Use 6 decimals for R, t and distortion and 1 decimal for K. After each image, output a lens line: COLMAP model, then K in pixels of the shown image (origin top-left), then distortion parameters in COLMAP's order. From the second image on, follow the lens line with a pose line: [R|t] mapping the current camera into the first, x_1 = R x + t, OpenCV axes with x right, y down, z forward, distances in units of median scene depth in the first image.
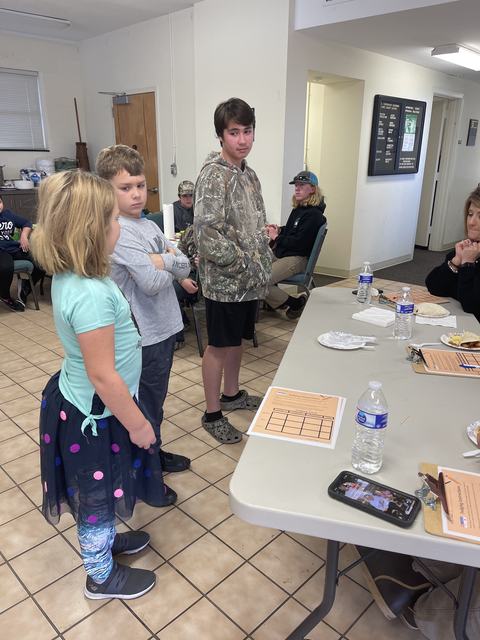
lens RADIAL K [[481.4, 0, 242.7], [0, 481.4, 315.6], [0, 0, 1]] dist [0.061975, -0.093583]
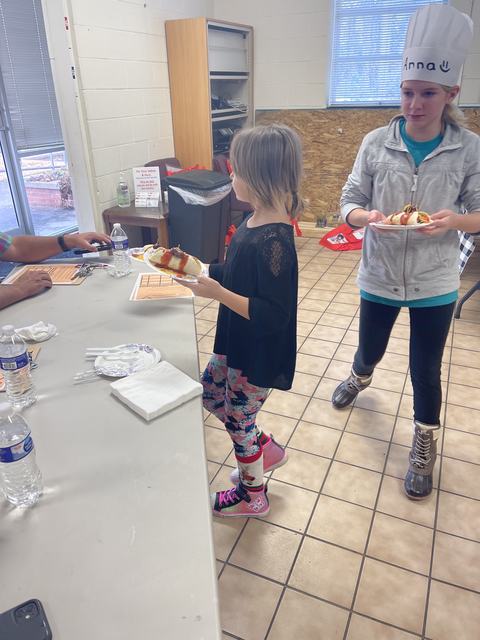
lens RADIAL K [[481.4, 0, 242.7], [0, 481.4, 315.6], [0, 0, 1]] dist [0.061975, -0.093583]
pose [[-0.929463, 0.163775, -0.330571, 0.235852], [-0.109120, 0.733918, 0.670416, -0.429206], [0.352409, 0.659199, -0.664278, 1.270679]]
